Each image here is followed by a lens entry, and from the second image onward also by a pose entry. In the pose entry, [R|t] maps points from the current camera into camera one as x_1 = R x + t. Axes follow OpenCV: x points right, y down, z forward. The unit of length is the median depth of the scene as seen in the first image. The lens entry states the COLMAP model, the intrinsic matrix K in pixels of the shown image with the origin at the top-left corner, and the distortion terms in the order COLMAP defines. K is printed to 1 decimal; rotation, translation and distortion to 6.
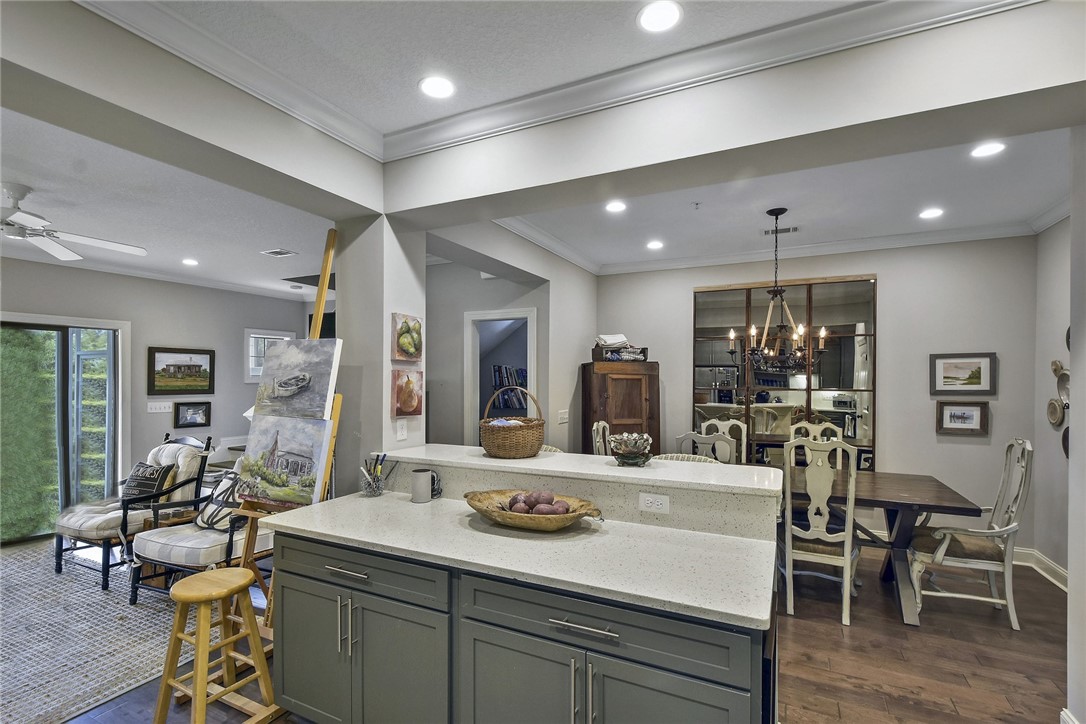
lens RADIAL K [[501.4, 0, 550.5], [0, 501.4, 369.1], [0, 0, 1]] dist [-0.000234, -0.001115]
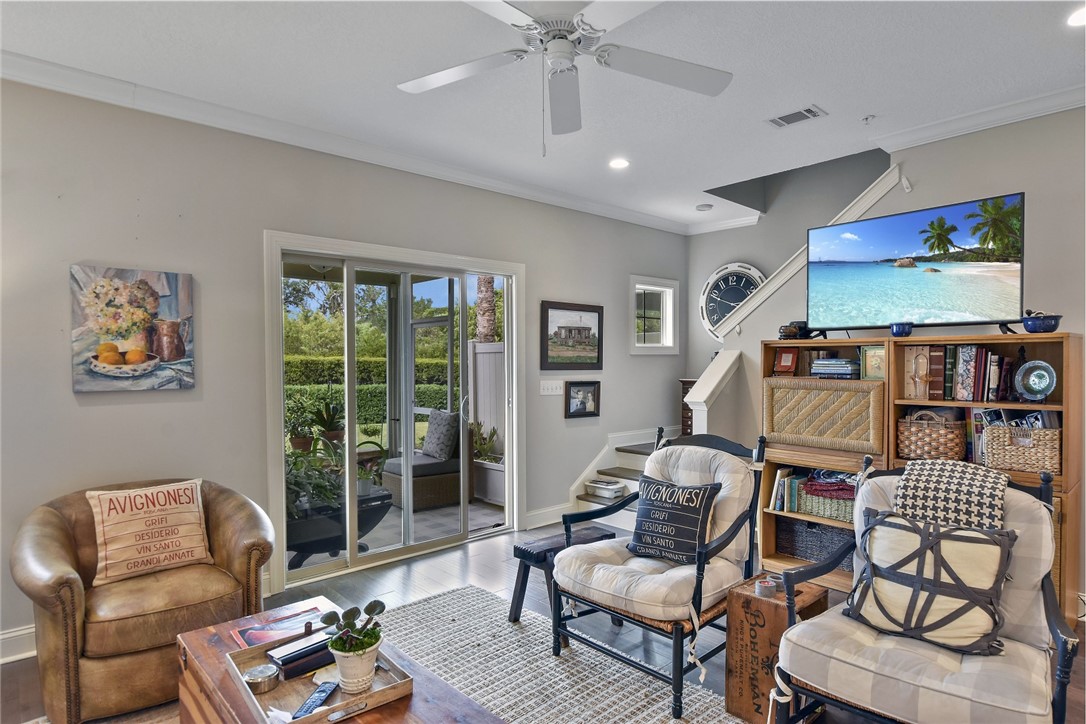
lens RADIAL K [[597.1, 0, 535.5], [0, 597.1, 365.8], [0, 0, 1]] dist [0.007528, 0.000018]
pose [[0.931054, -0.005792, -0.364835, -0.488469], [0.013827, 0.999716, 0.019417, 0.028748], [0.364619, -0.023122, 0.930870, 0.213852]]
